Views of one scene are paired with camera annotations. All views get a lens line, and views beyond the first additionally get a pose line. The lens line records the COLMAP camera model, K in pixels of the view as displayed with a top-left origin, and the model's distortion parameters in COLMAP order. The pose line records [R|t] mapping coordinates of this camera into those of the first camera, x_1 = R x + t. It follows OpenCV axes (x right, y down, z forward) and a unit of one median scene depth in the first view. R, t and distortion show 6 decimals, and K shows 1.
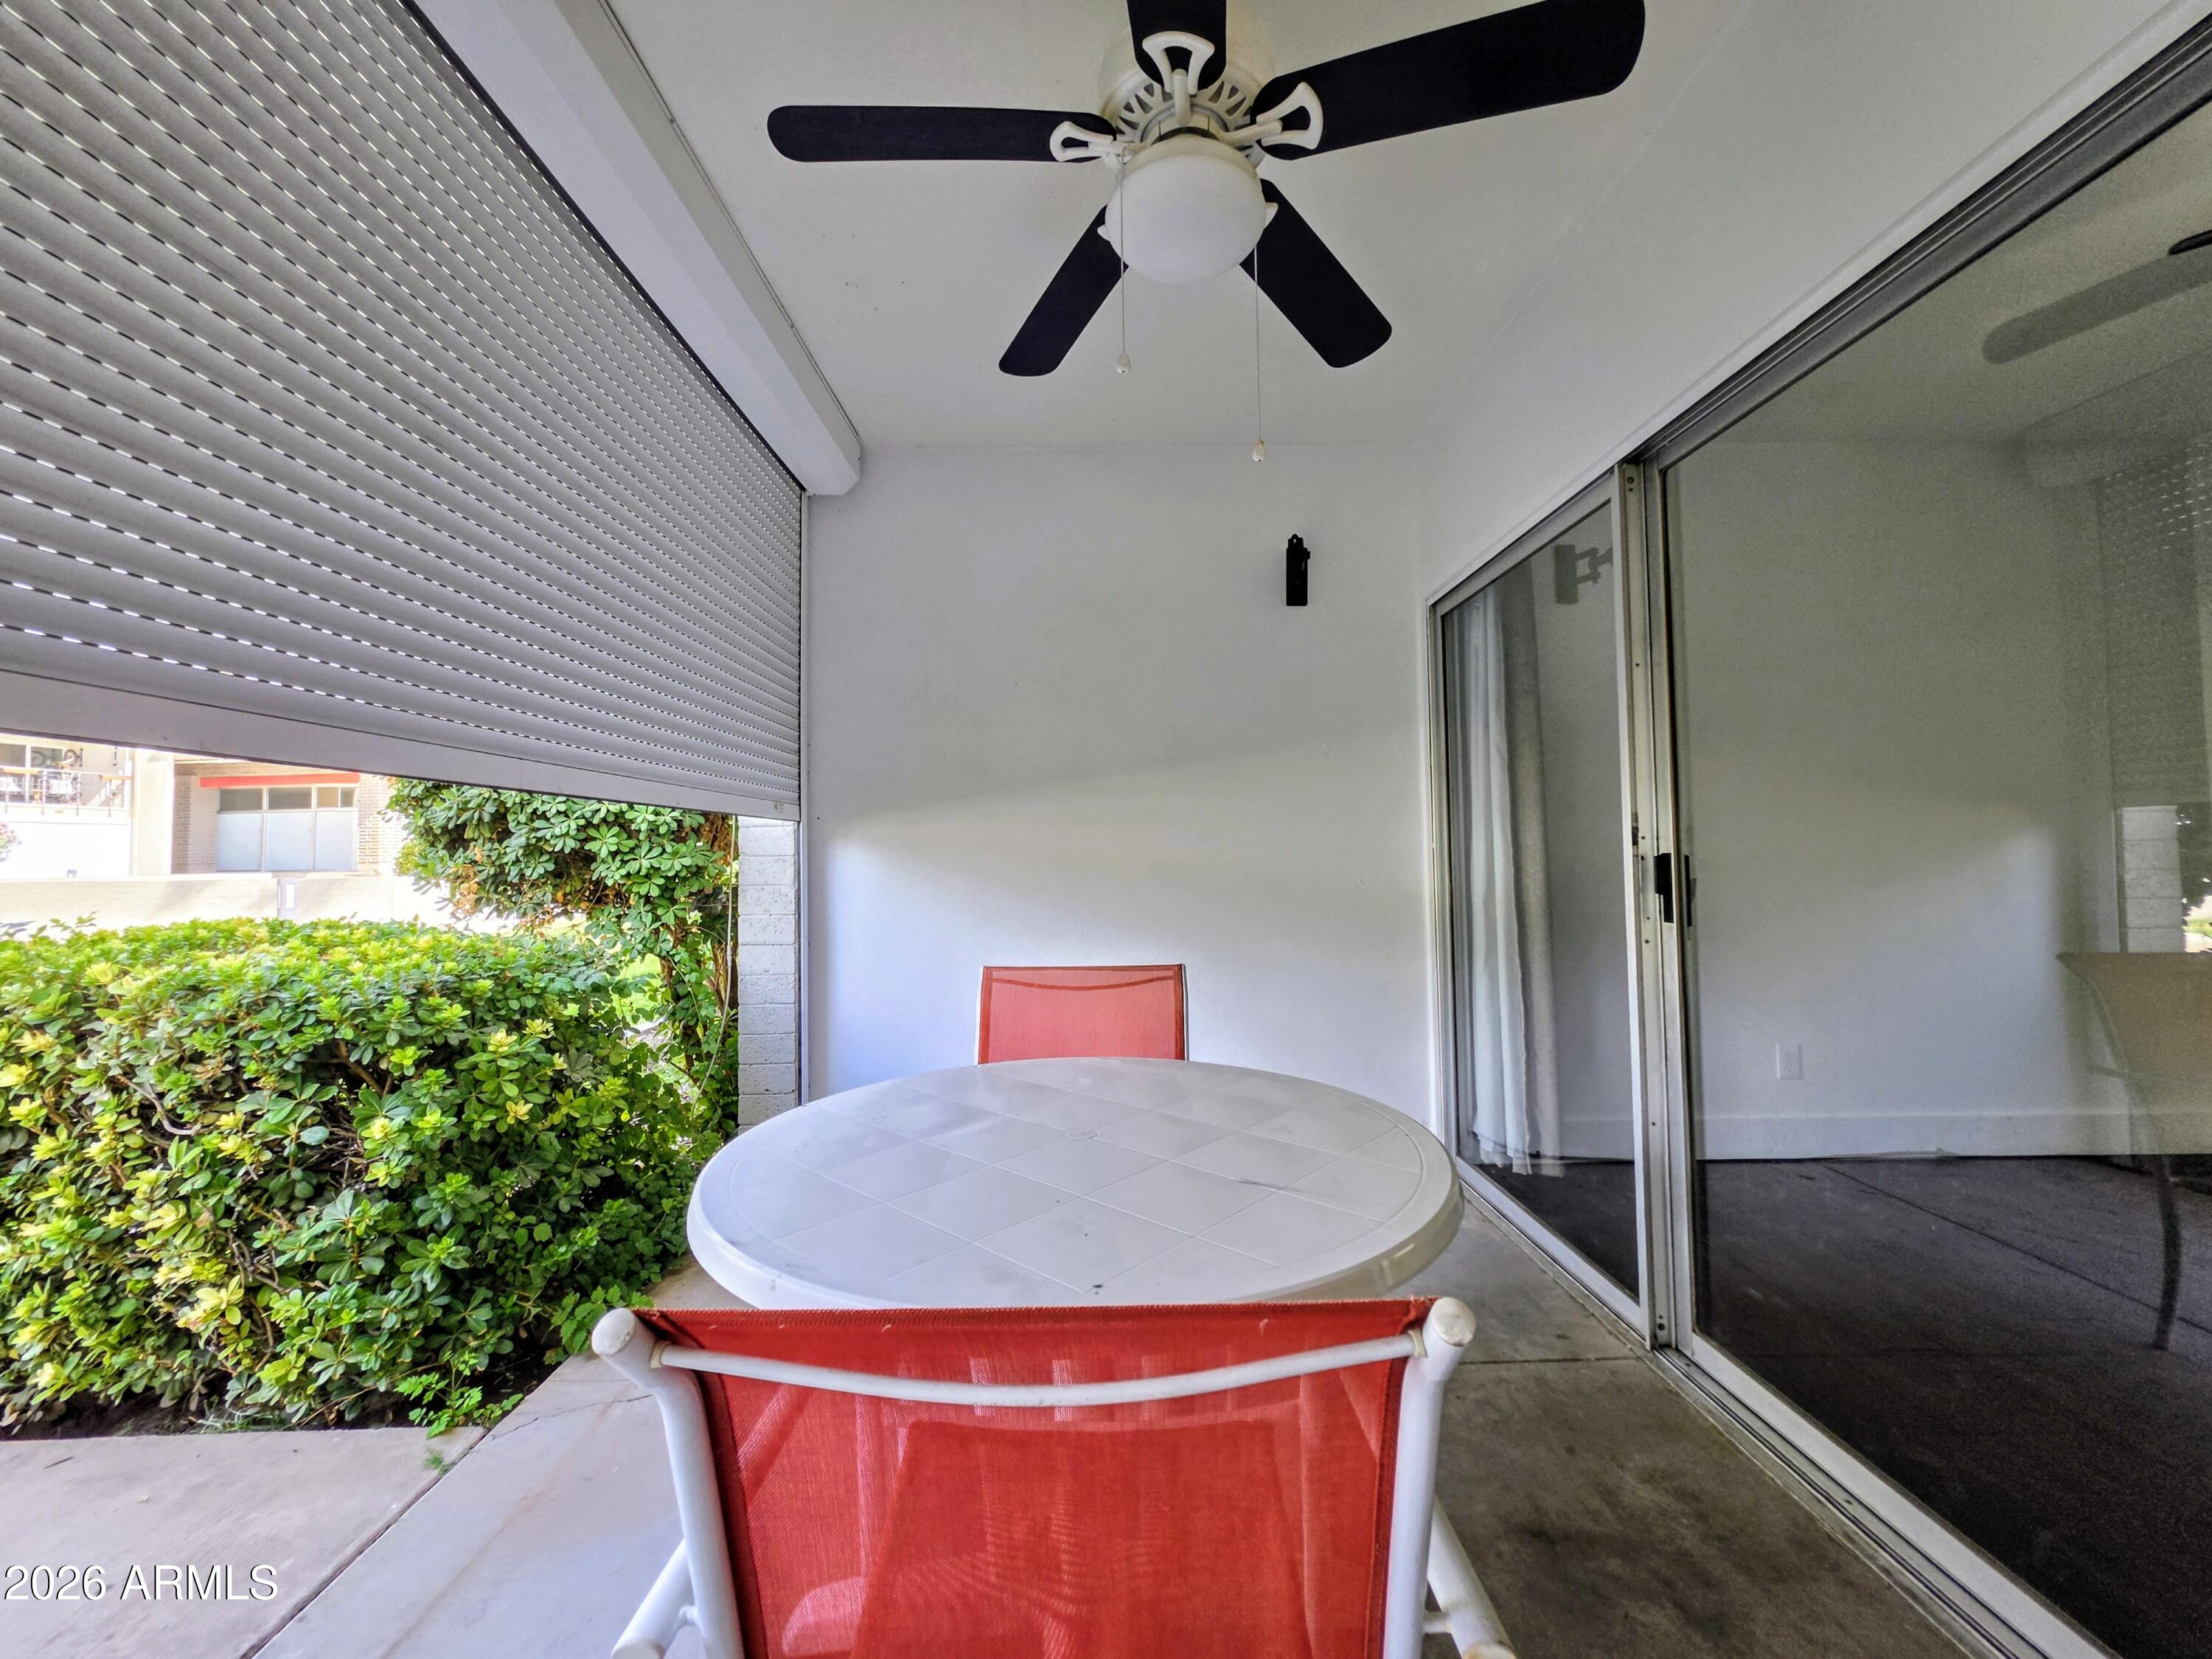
lens RADIAL K [[894.6, 0, 1105.0], [0, 894.6, 822.0], [0, 0, 1]] dist [0.001273, 0.000525]
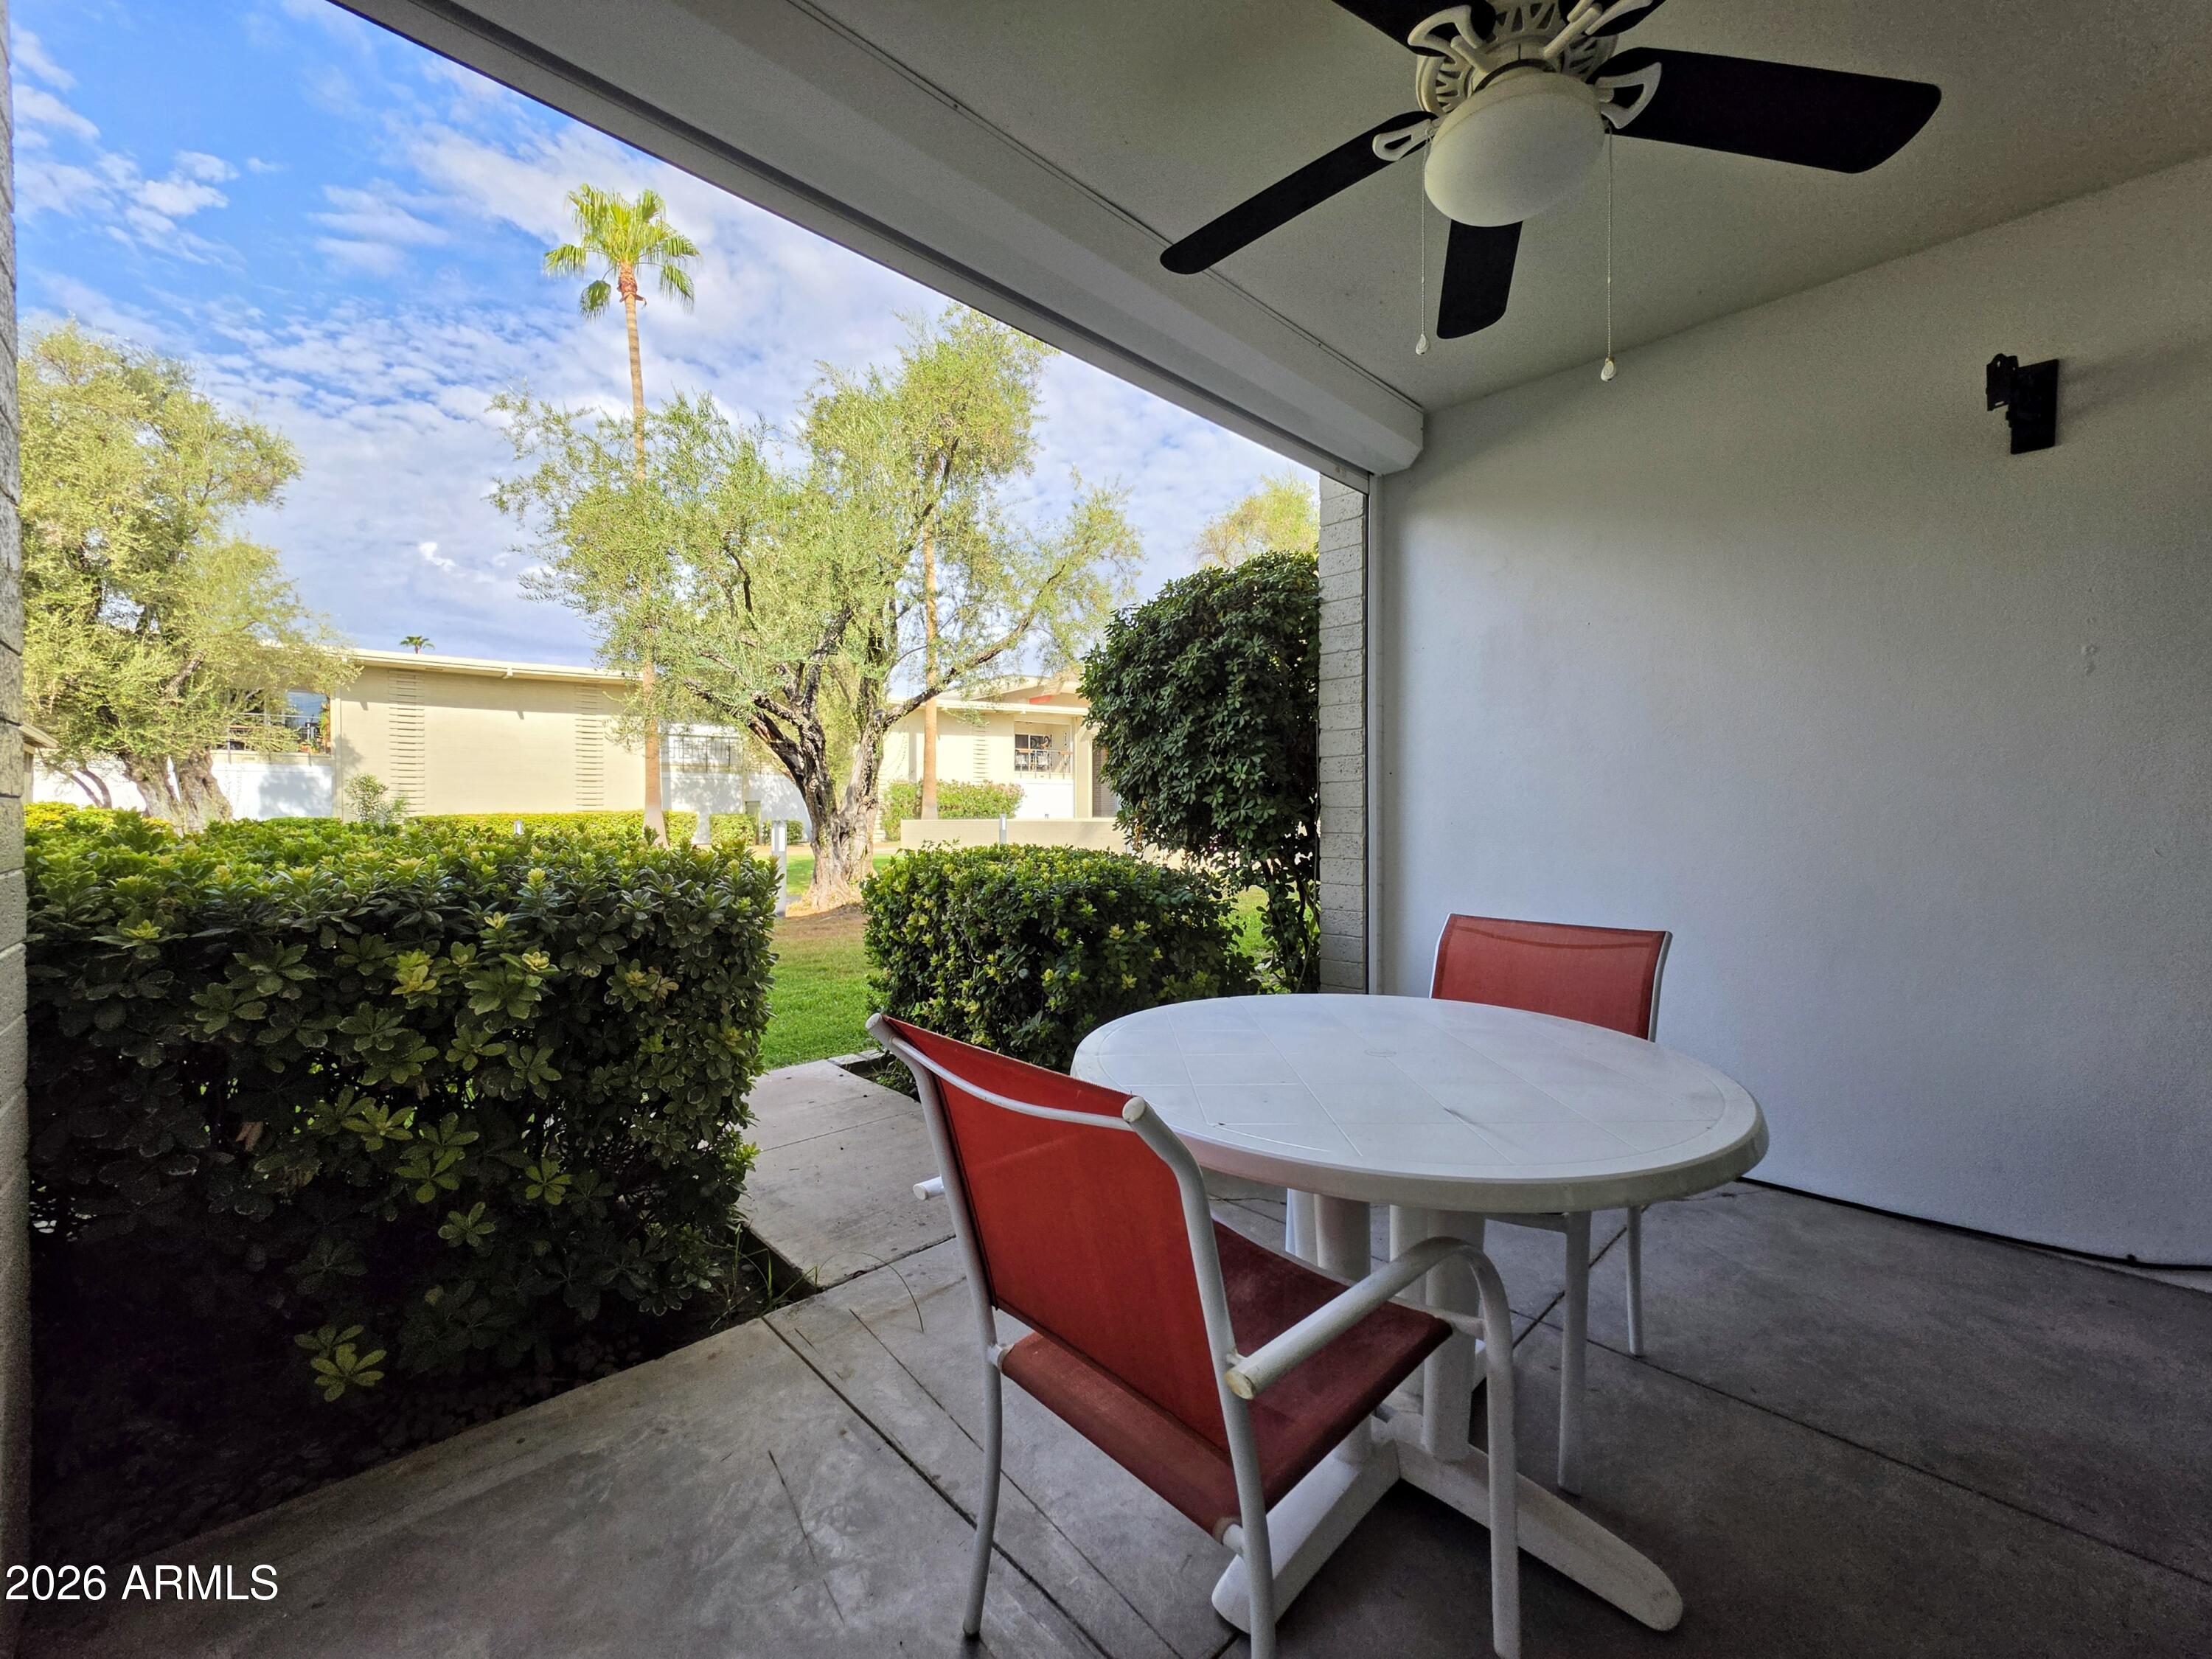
lens RADIAL K [[894.6, 0, 1110.0], [0, 894.6, 823.4], [0, 0, 1]] dist [0.001273, 0.000525]
pose [[0.691557, 0.019261, -0.722065, 0.420753], [0.021182, 0.998674, 0.046926, -0.004315], [0.722012, -0.047747, 0.690232, -0.019497]]
